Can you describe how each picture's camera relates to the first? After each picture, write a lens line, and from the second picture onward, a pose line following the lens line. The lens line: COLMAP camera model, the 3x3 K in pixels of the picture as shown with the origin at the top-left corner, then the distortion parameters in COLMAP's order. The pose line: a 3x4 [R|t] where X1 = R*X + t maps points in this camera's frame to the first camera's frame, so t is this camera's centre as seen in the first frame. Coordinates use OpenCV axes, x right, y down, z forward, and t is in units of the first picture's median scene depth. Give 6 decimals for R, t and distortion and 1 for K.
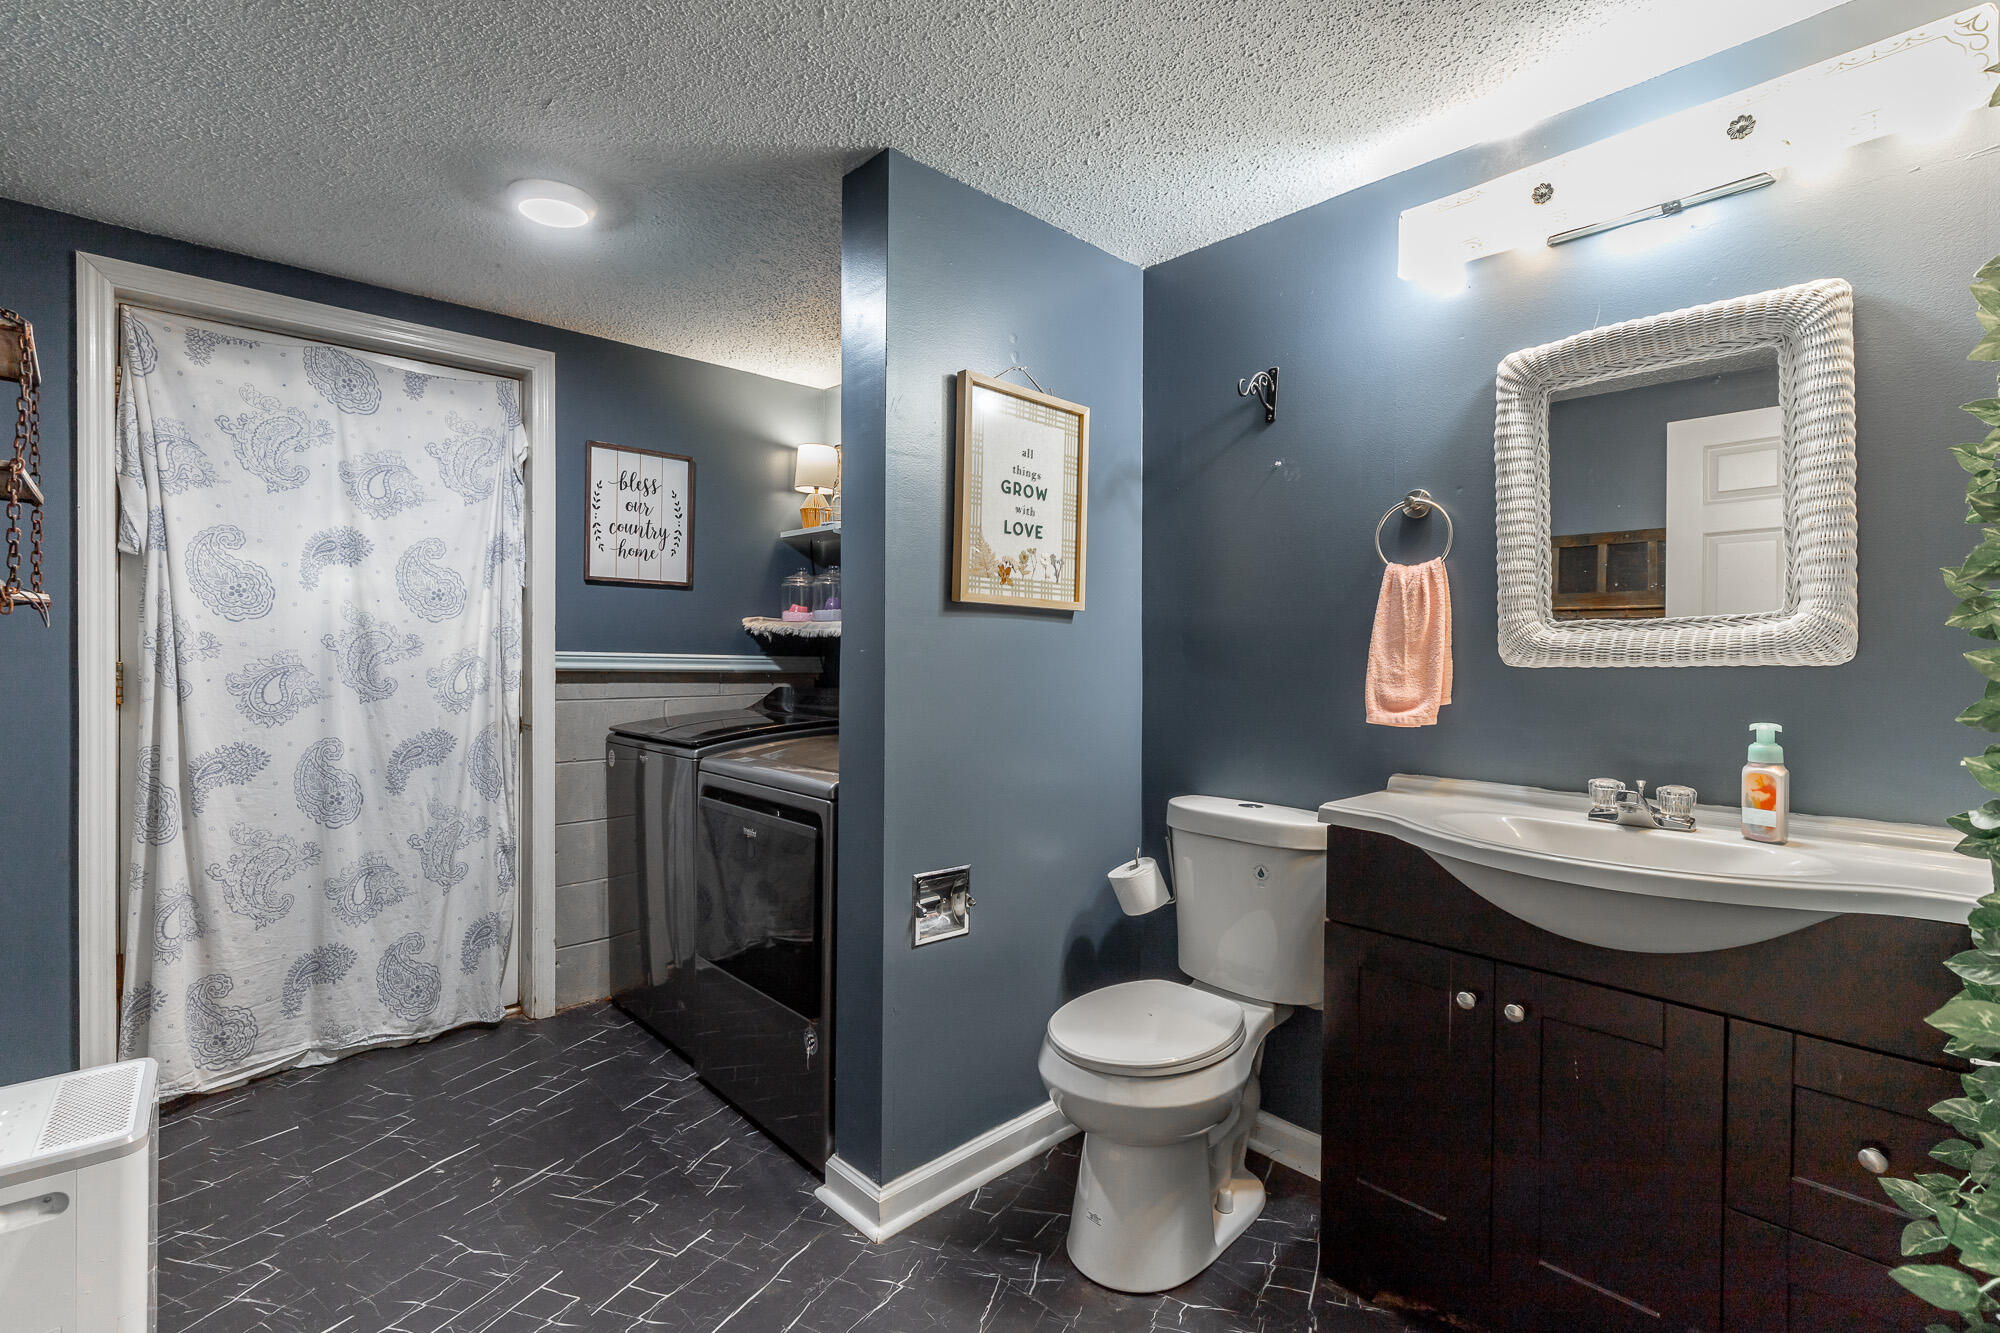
lens RADIAL K [[900.9, 0, 1012.0], [0, 900.9, 661.0], [0, 0, 1]] dist [0.001994, 0.001674]
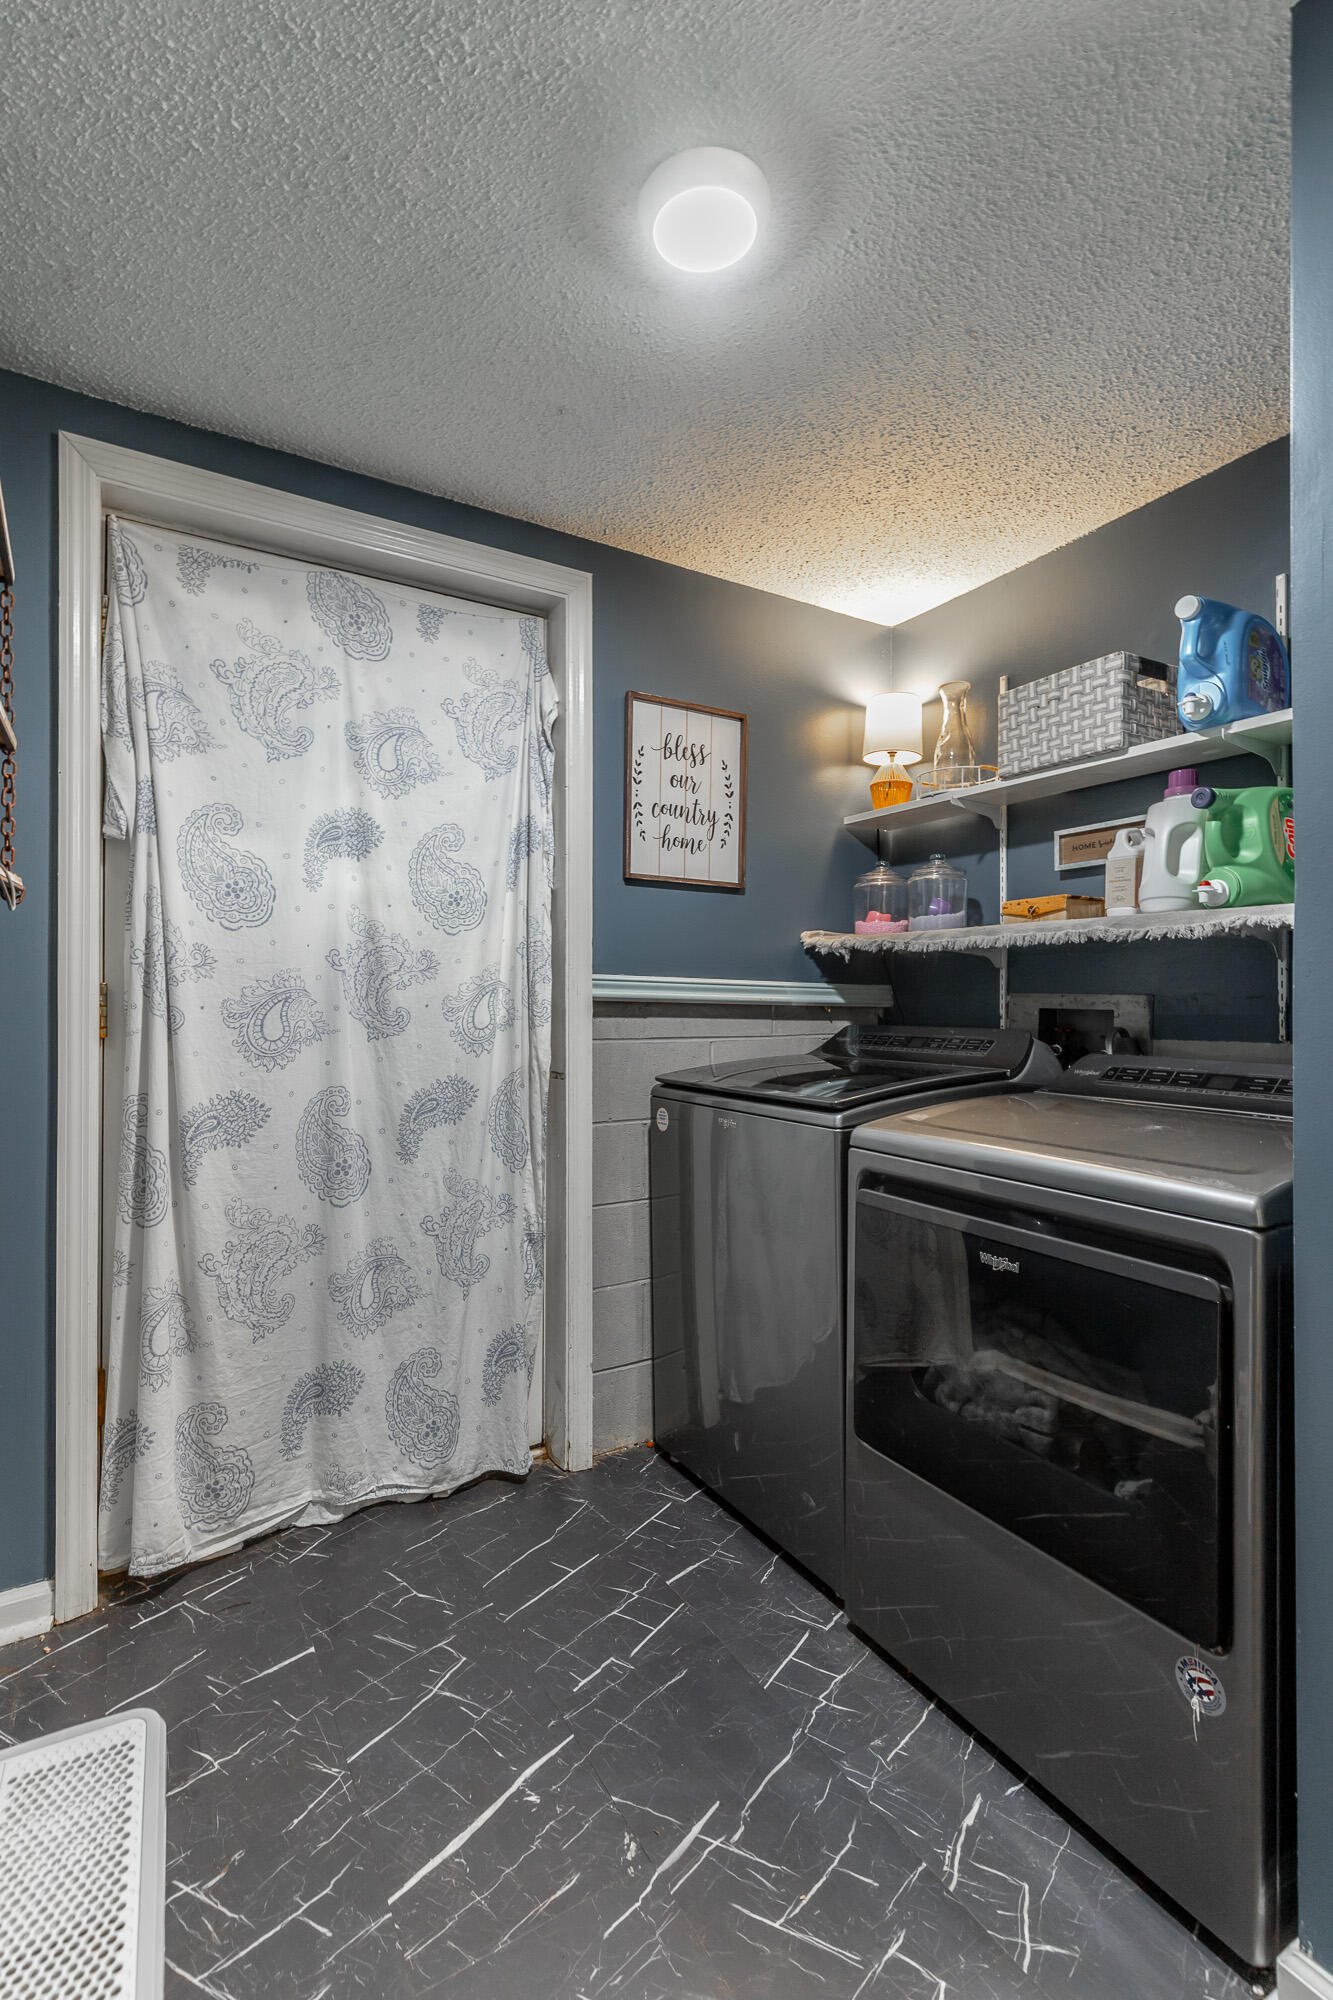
lens RADIAL K [[907.3, 0, 664.1], [0, 907.3, 998.8], [0, 0, 1]] dist [0.007836, -0.000825]
pose [[0.975058, -0.004421, -0.221905, -0.313303], [0.001624, 0.999917, -0.012785, 0.021838], [0.221943, 0.012106, 0.974985, 0.314011]]
